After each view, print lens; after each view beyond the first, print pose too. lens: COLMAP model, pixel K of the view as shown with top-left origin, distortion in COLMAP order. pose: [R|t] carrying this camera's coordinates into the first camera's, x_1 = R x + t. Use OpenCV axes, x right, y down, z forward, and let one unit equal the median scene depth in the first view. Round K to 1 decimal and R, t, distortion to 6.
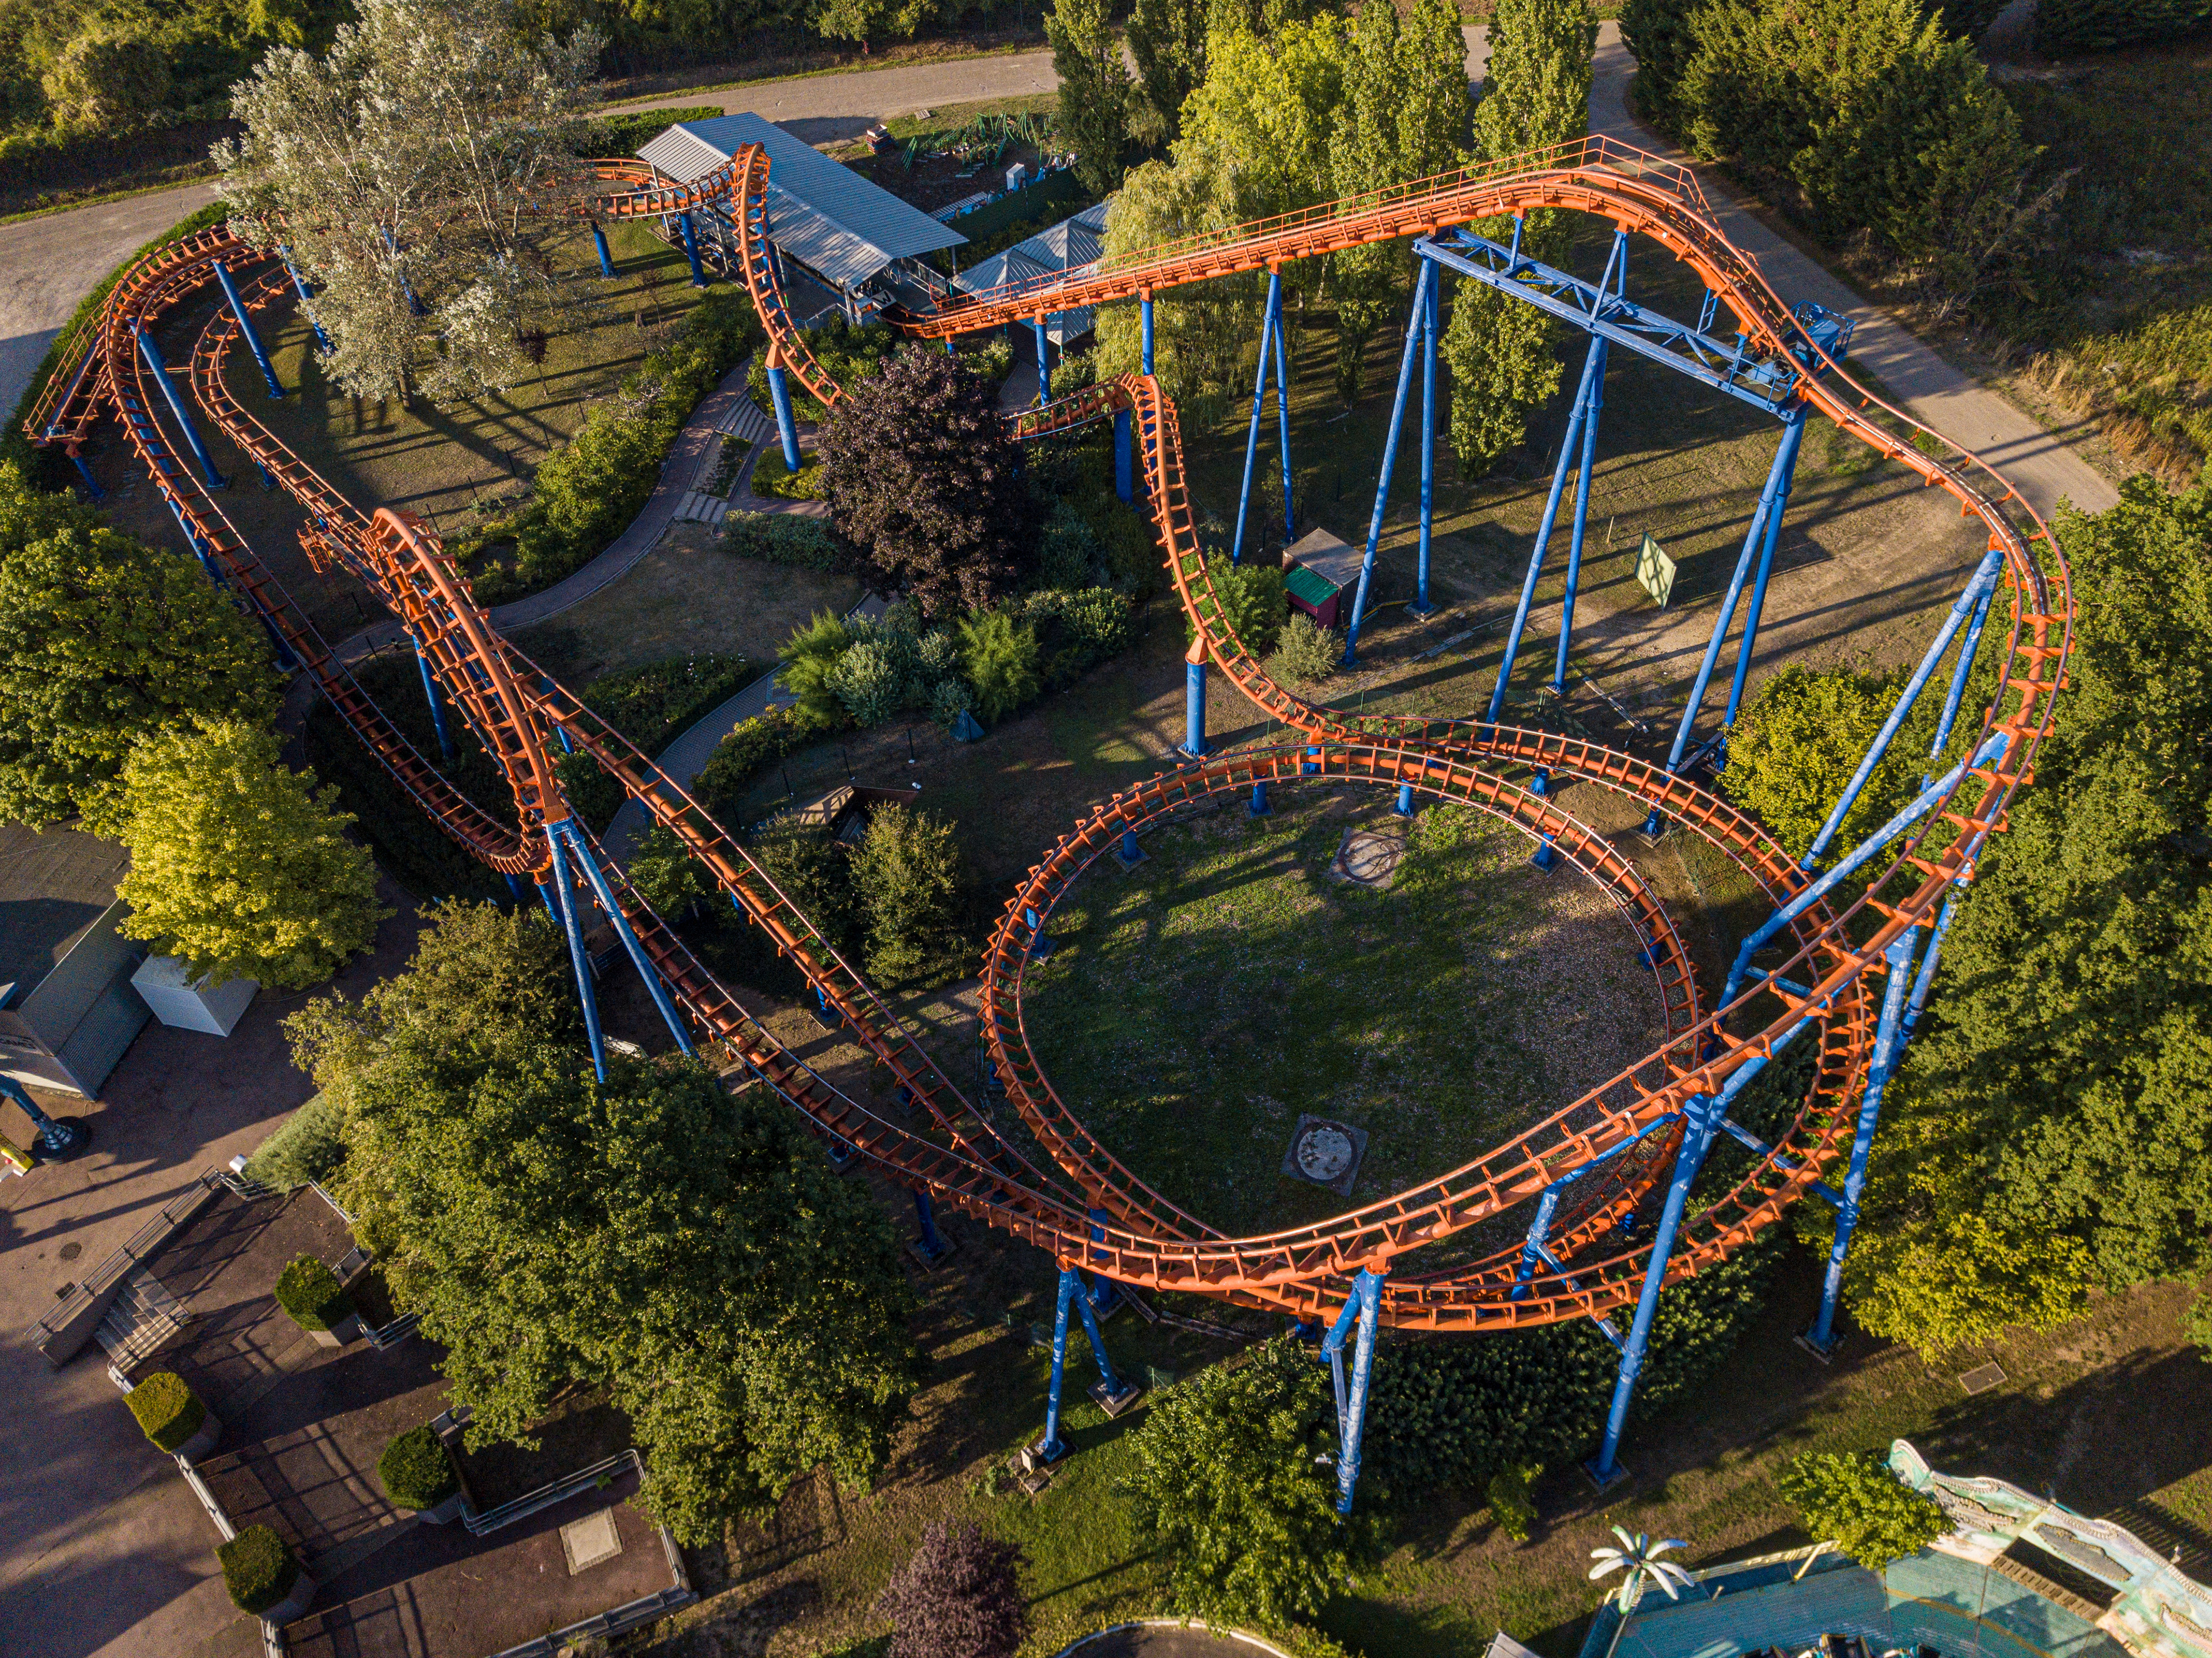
lens RADIAL K [[1717.8, 0, 1106.0], [0, 1717.8, 829.0], [0, 0, 1]] dist [0.060816, -0.080657]
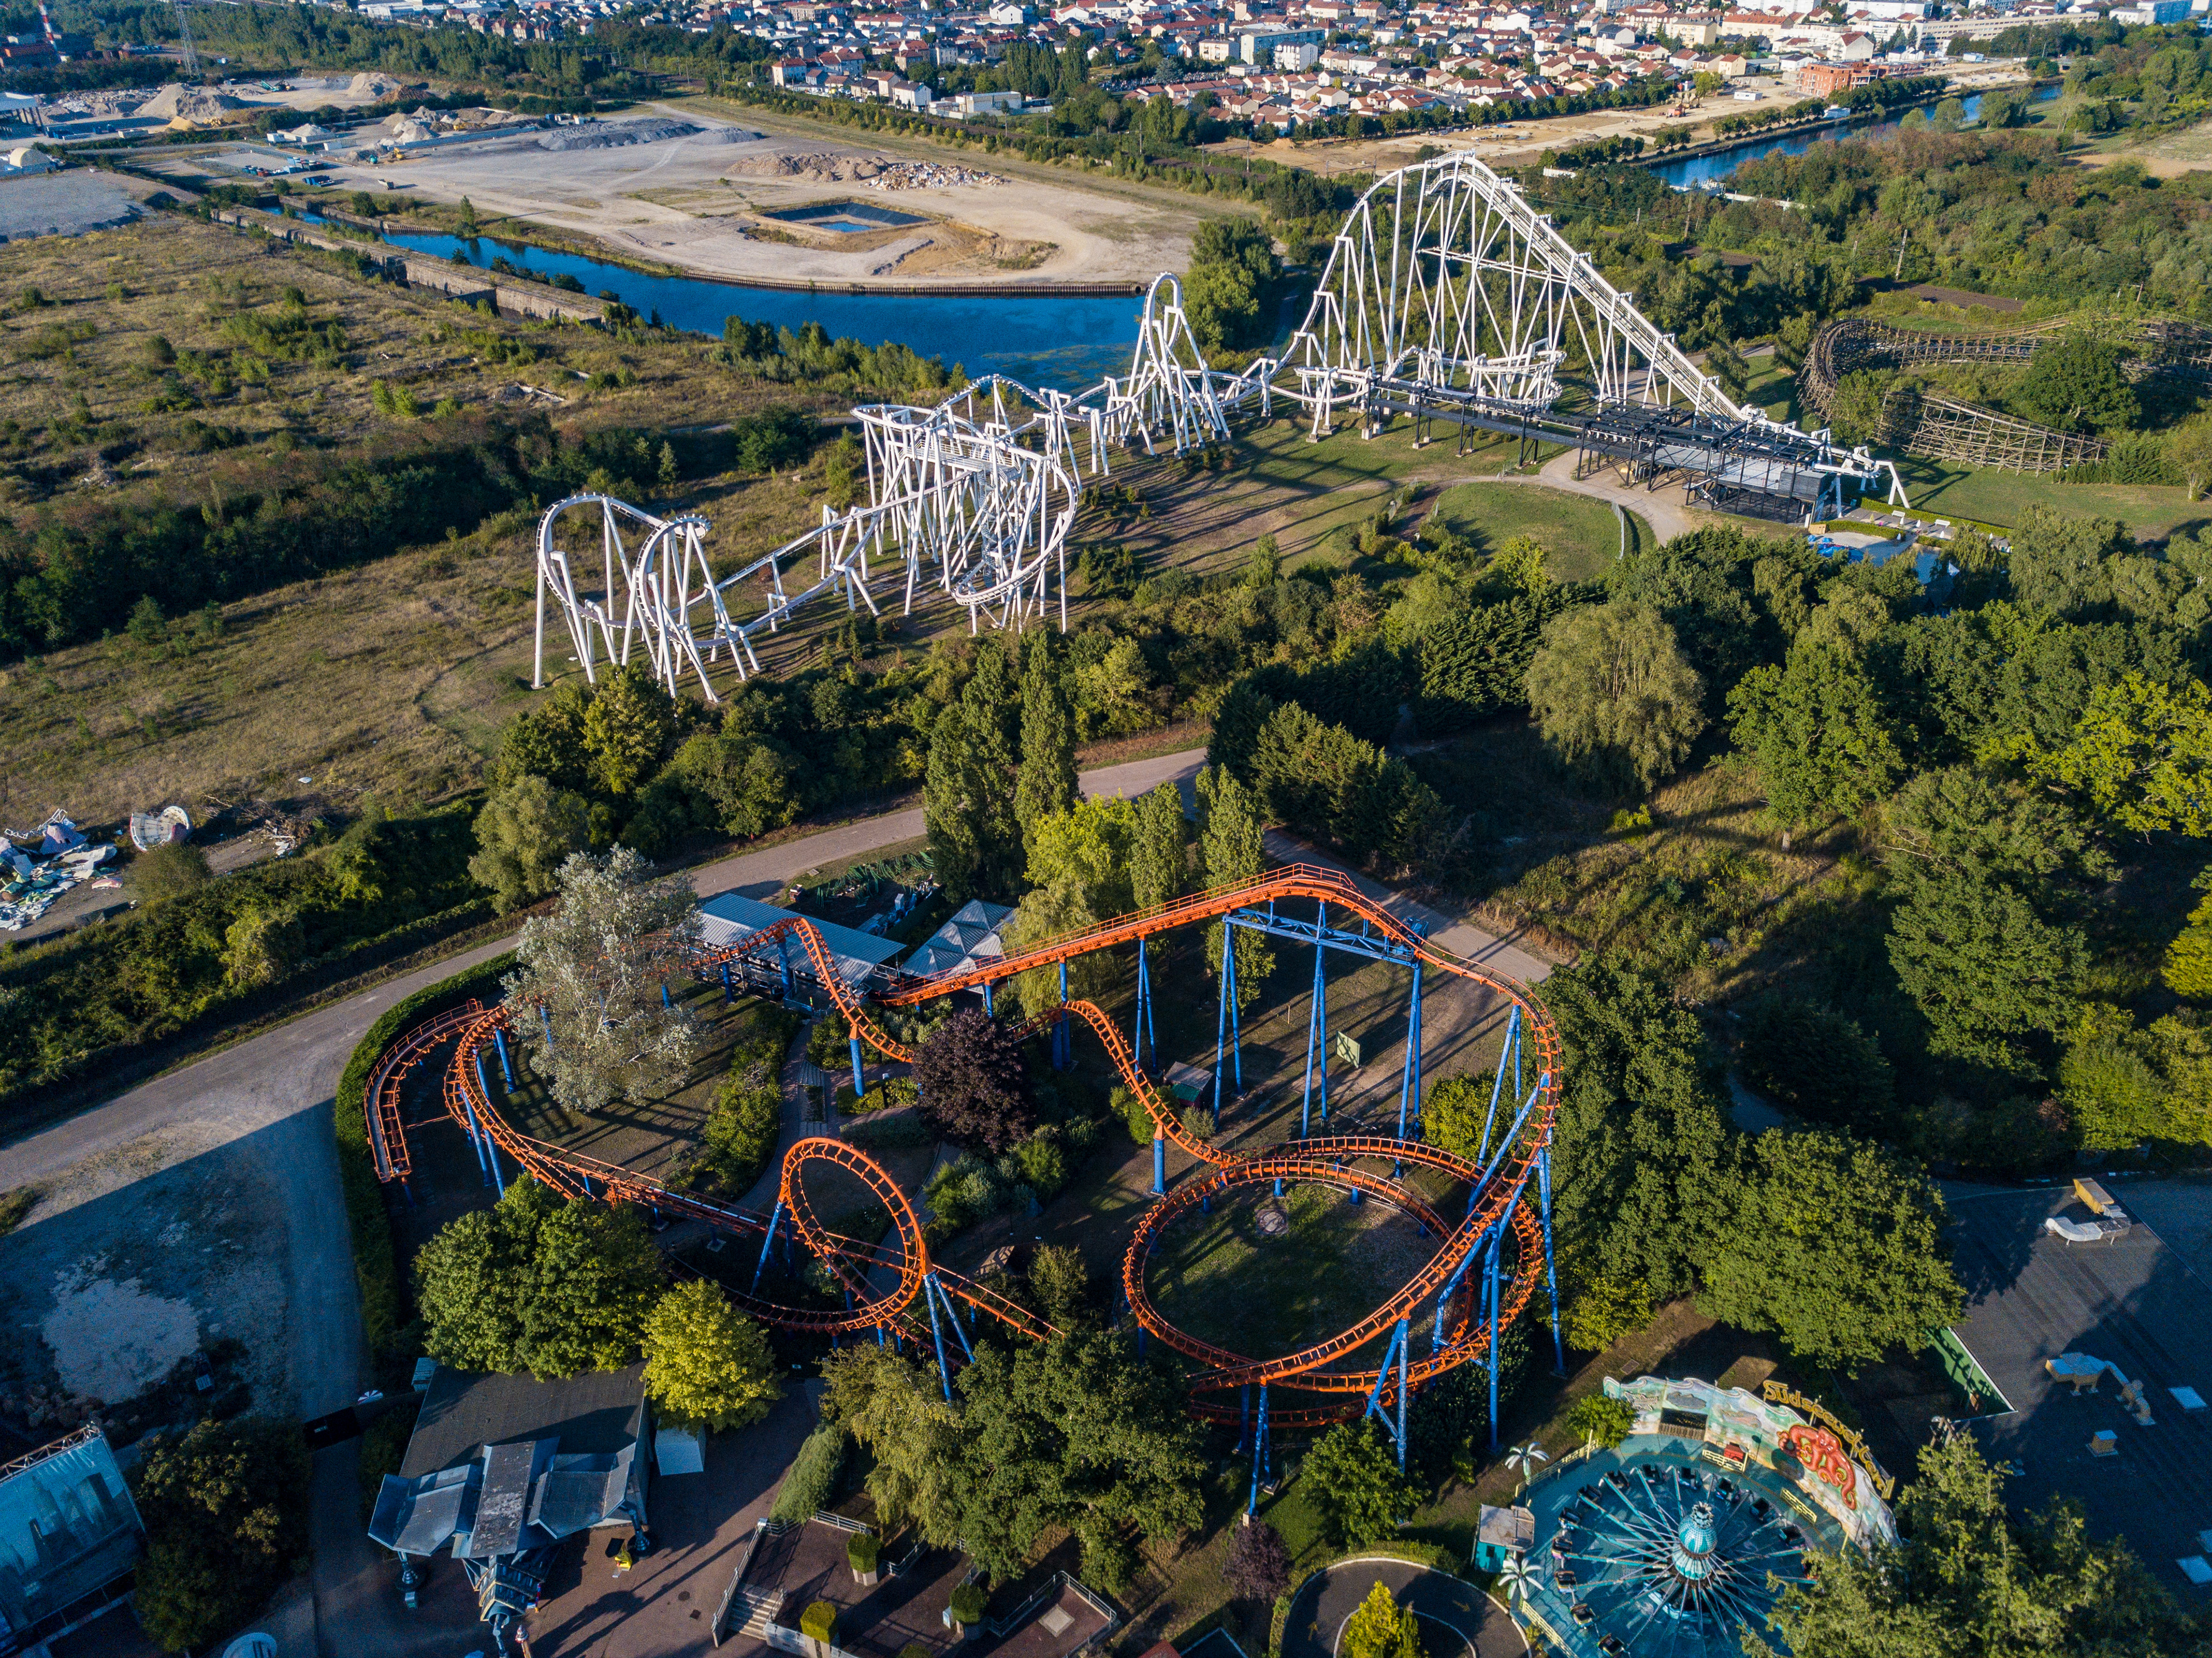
lens RADIAL K [[1717.8, 0, 1106.0], [0, 1717.8, 829.0], [0, 0, 1]] dist [0.060816, -0.080657]
pose [[0.941433, -0.162051, 0.295708, -0.527563], [0.249230, 0.925094, -0.286505, 0.120068], [-0.227129, 0.343424, 0.911302, -0.867847]]
